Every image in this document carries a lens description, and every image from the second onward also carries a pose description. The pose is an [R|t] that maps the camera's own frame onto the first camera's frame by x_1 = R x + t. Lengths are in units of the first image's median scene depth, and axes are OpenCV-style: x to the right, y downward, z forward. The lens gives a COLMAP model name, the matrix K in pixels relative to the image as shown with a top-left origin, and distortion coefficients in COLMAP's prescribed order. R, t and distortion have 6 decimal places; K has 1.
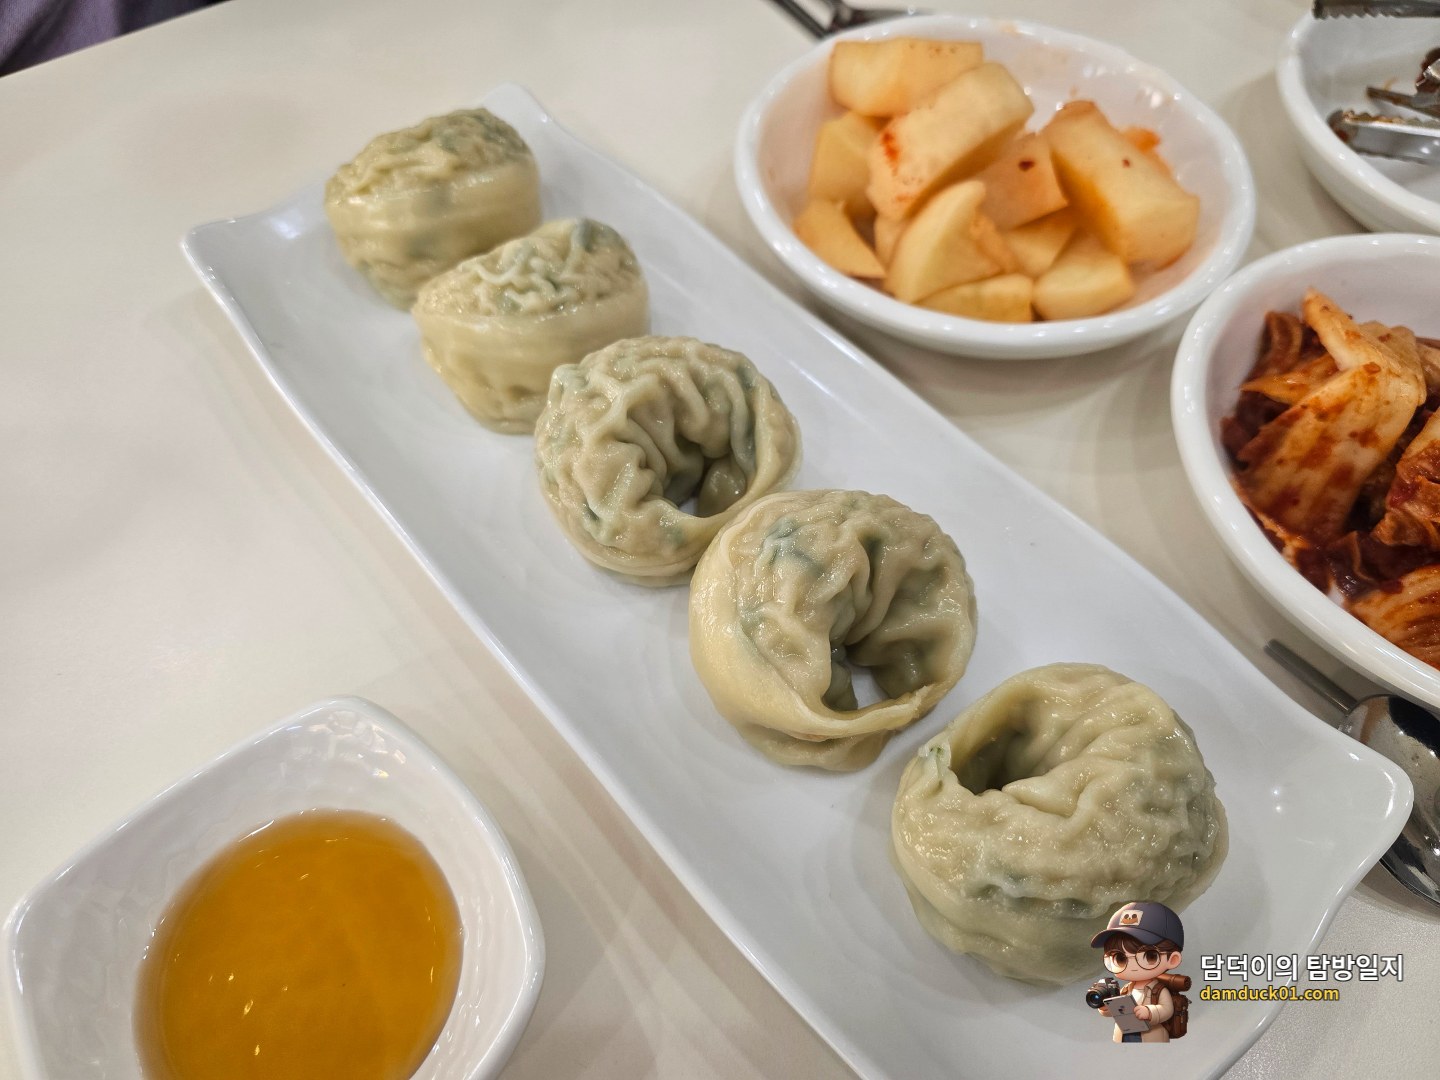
lens RADIAL K [[1132.6, 0, 720.0], [0, 1132.6, 540.0], [0, 0, 1]] dist [0.067245, -0.000668]
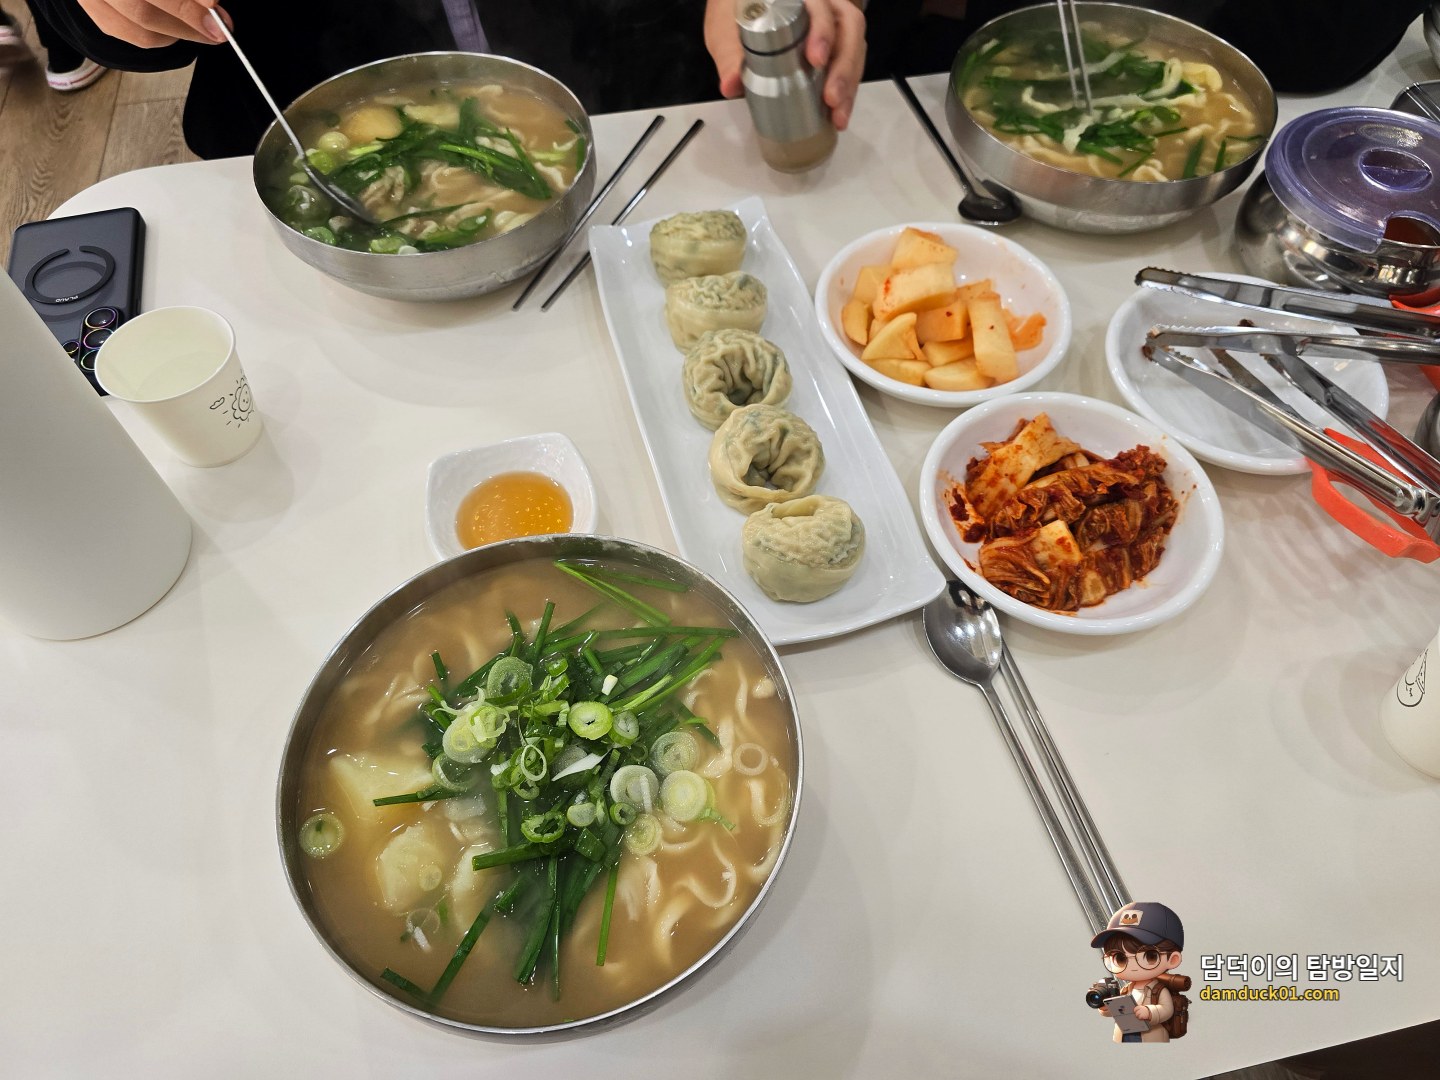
lens RADIAL K [[940.6, 0, 720.0], [0, 940.6, 540.0], [0, 0, 1]] dist [0.002783, 0.000591]
pose [[0.917091, 0.354808, -0.181812, 0.406638], [-0.349192, 0.934922, 0.063128, 0.128756], [0.192378, 0.005593, 0.981305, -0.963291]]
